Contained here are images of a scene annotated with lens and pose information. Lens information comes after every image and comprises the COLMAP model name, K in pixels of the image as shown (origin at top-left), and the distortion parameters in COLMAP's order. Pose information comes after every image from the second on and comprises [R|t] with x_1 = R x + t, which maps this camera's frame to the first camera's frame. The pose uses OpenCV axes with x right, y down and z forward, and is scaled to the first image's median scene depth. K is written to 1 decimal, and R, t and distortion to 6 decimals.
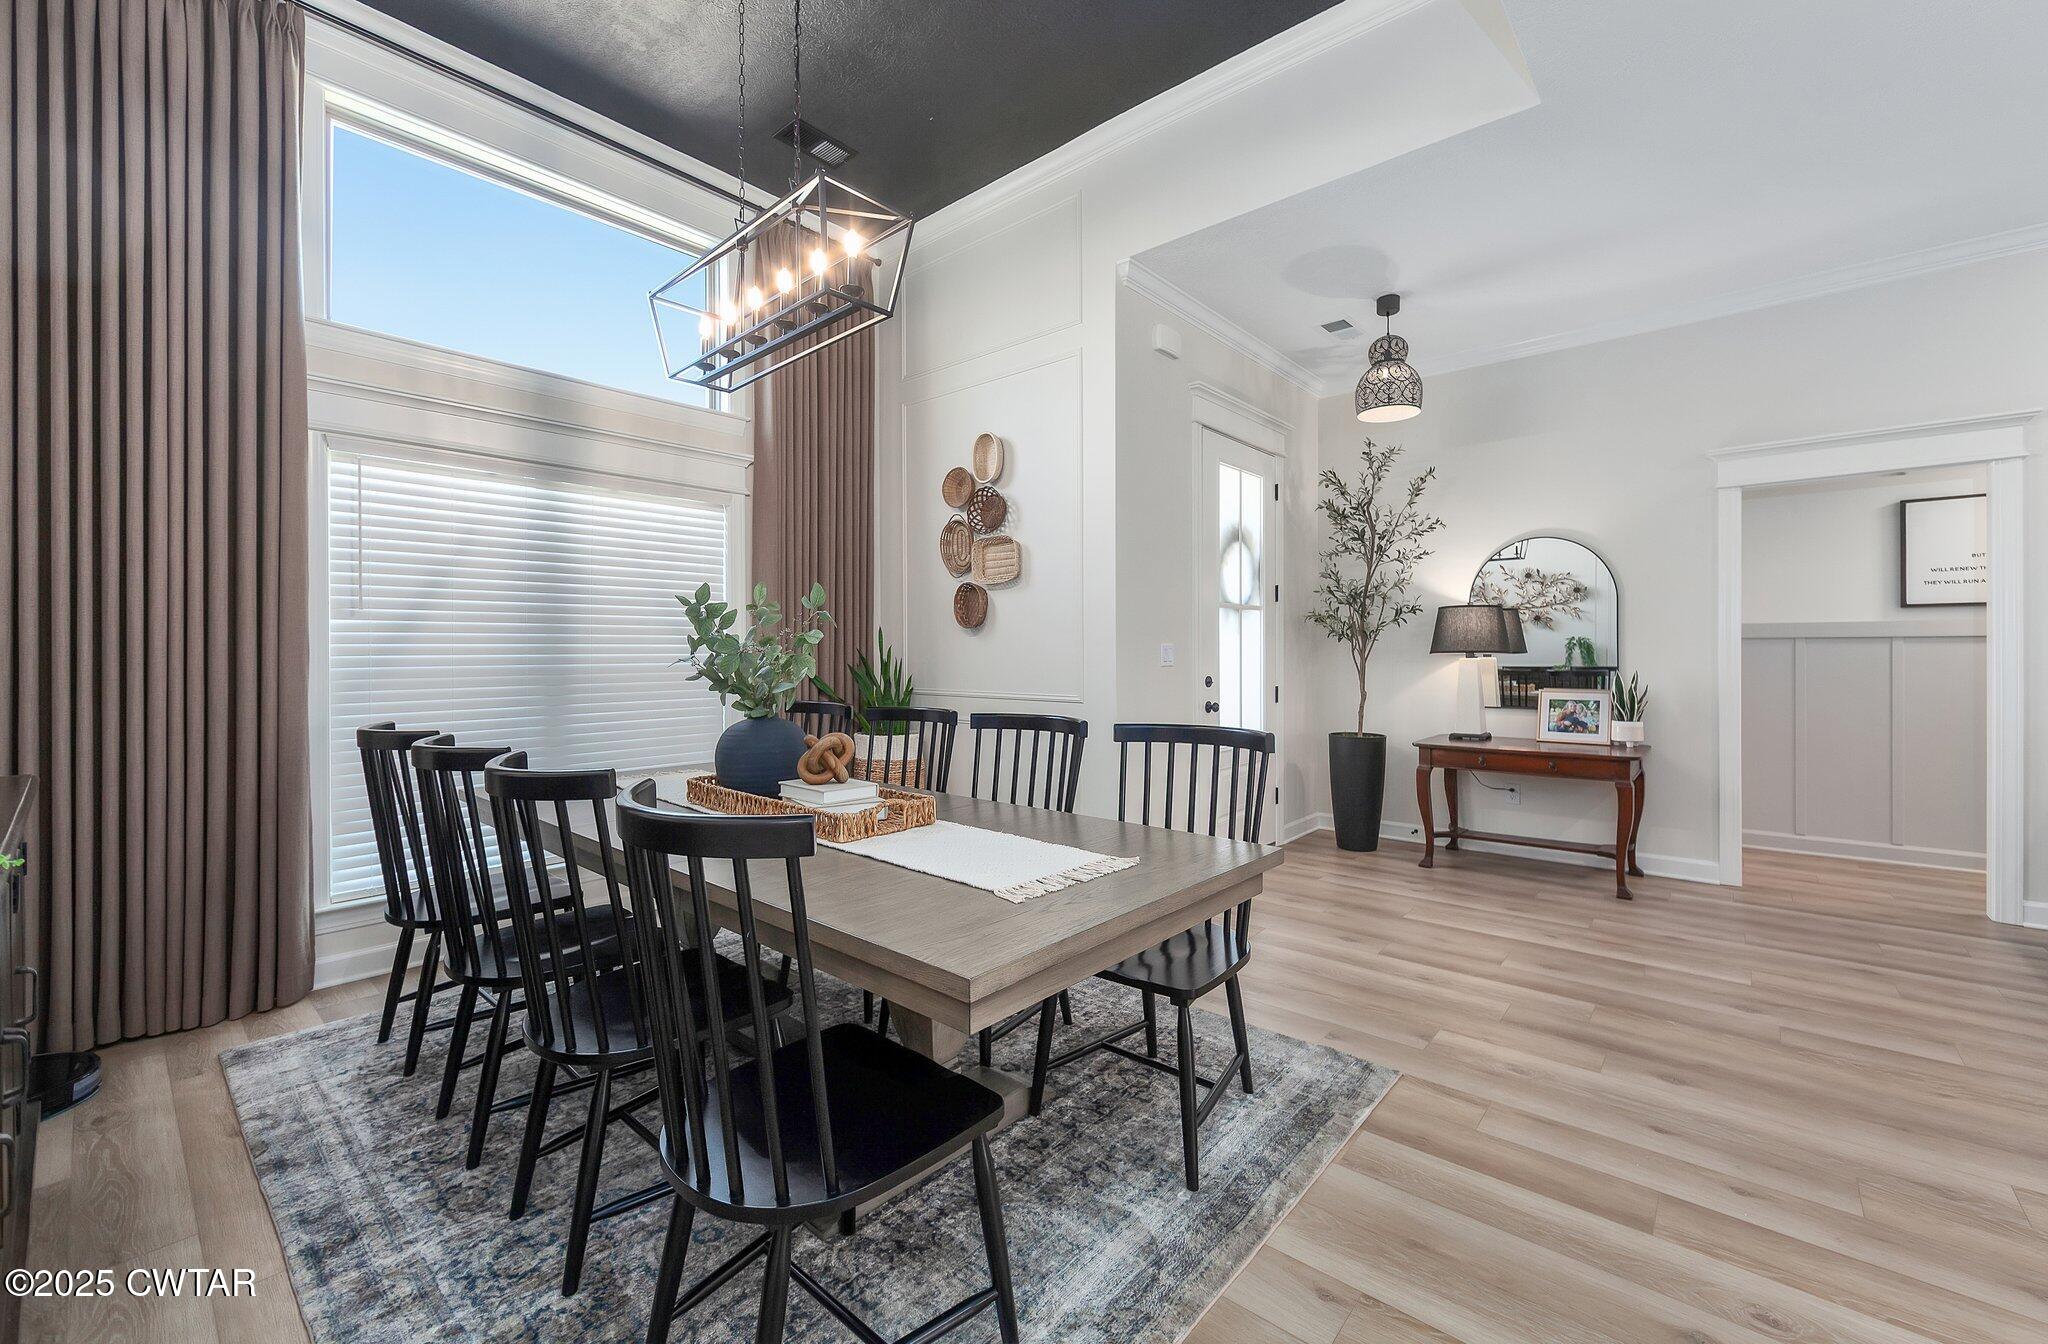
lens RADIAL K [[821.8, 0, 1049.5], [0, 821.8, 651.4], [0, 0, 1]] dist [-0.000490, 0.000053]
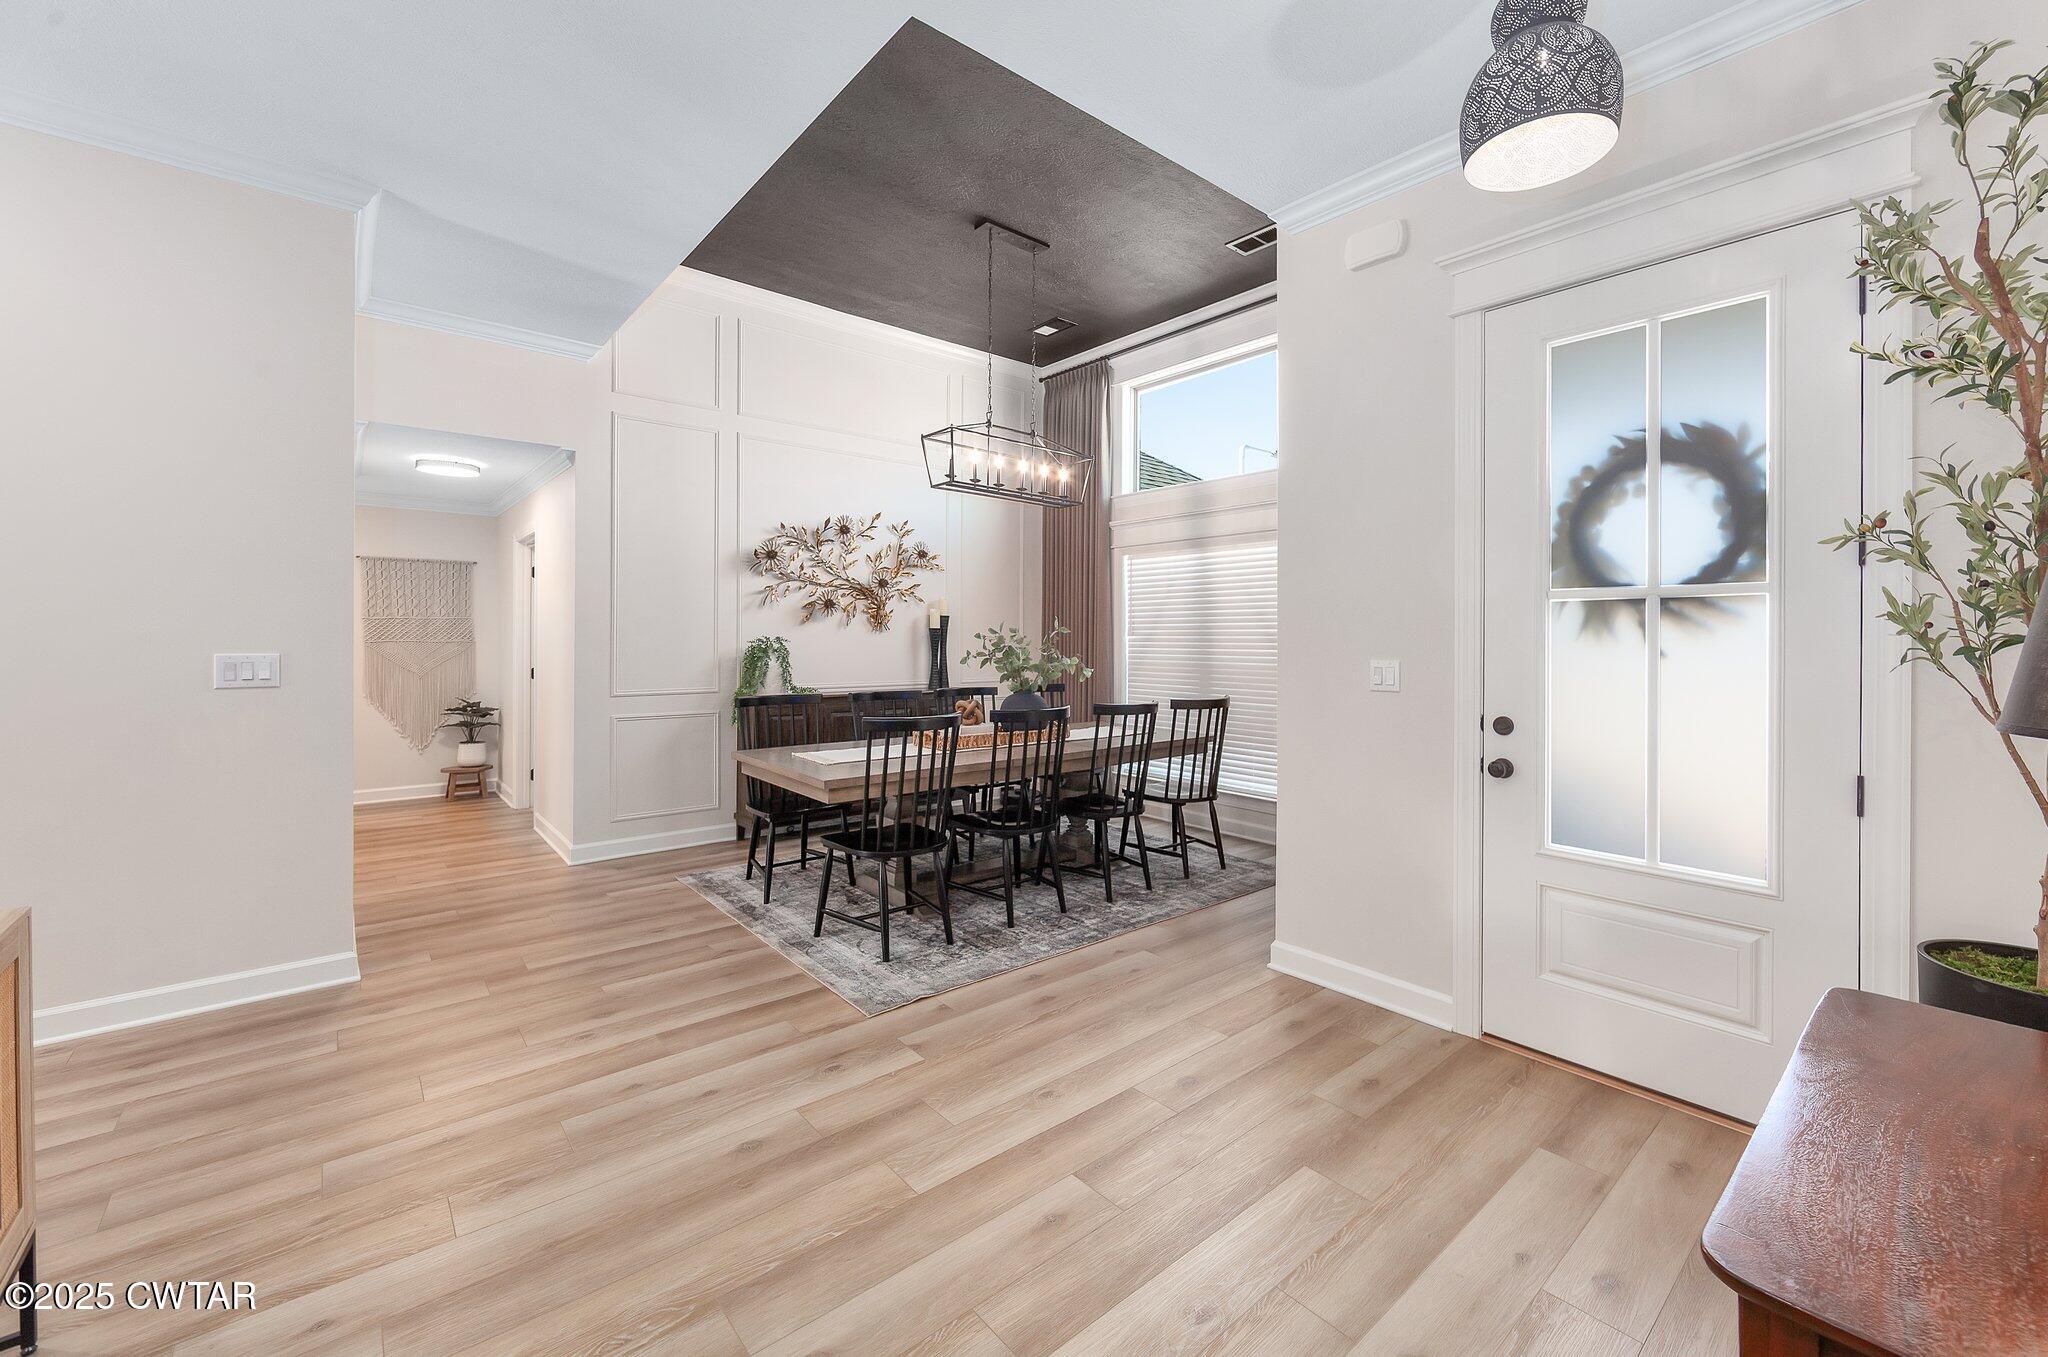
lens RADIAL K [[826.9, 0, 1049.1], [0, 826.9, 637.8], [0, 0, 1]] dist [-0.000902, -0.000121]
pose [[-0.153308, 0.003839, -0.988171, 1.508068], [-0.004344, 0.999980, 0.004559, -0.051624], [0.988169, 0.004991, -0.153289, 1.368895]]
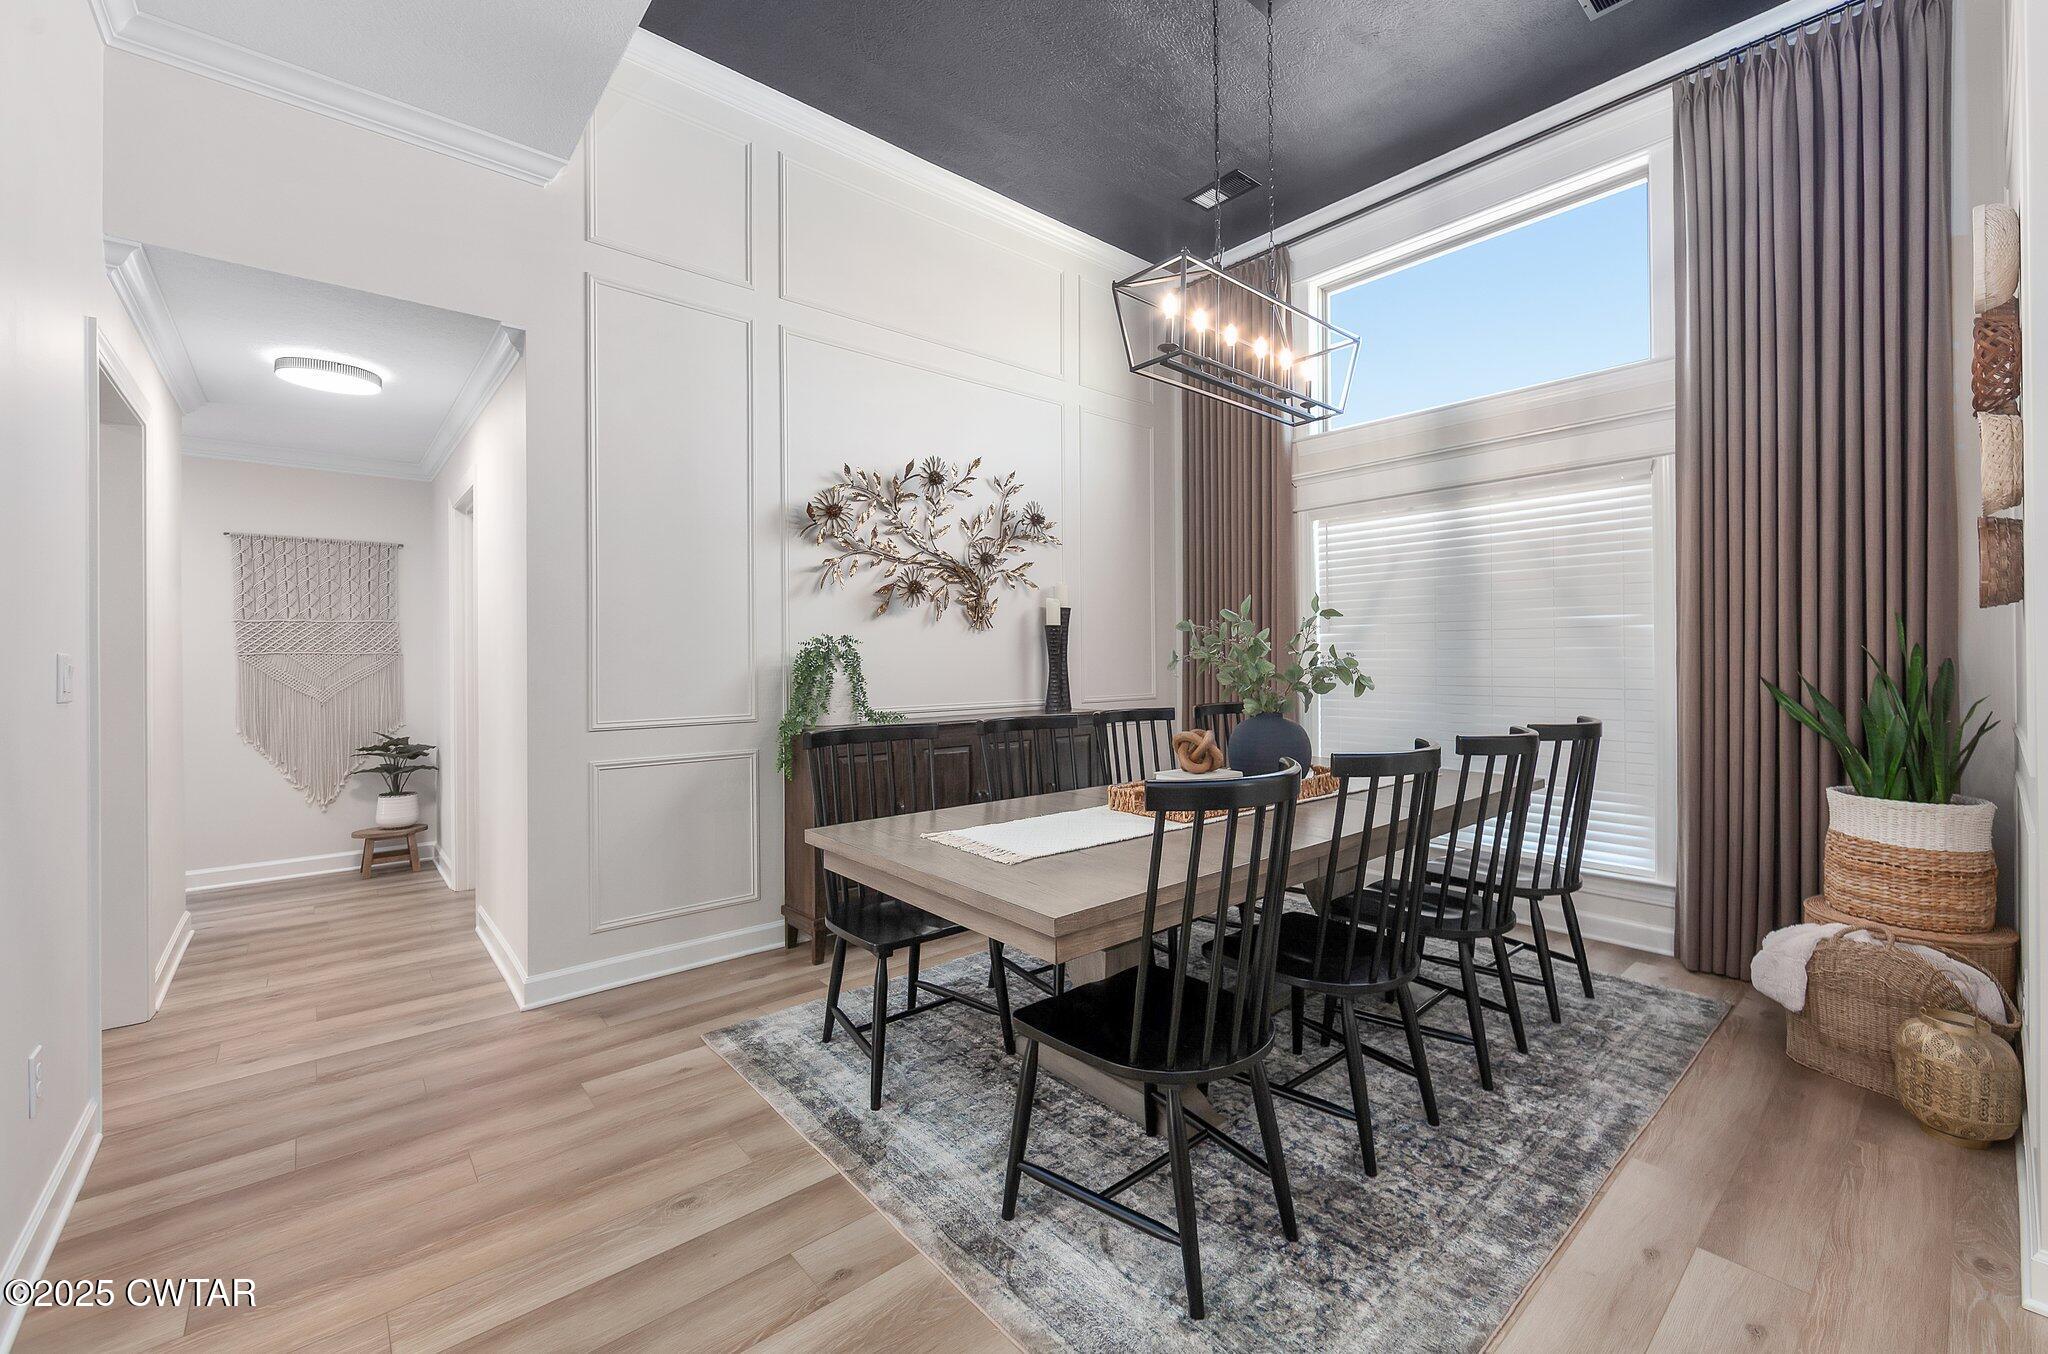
lens RADIAL K [[836.0, 0, 1053.9], [0, 836.0, 654.6], [0, 0, 1]] dist [-0.000510, -0.000174]
pose [[-0.139527, 0.002097, -0.990216, 0.849194], [0.007530, 0.999971, 0.001056, -0.007069], [0.990190, -0.007309, -0.139539, 0.890282]]
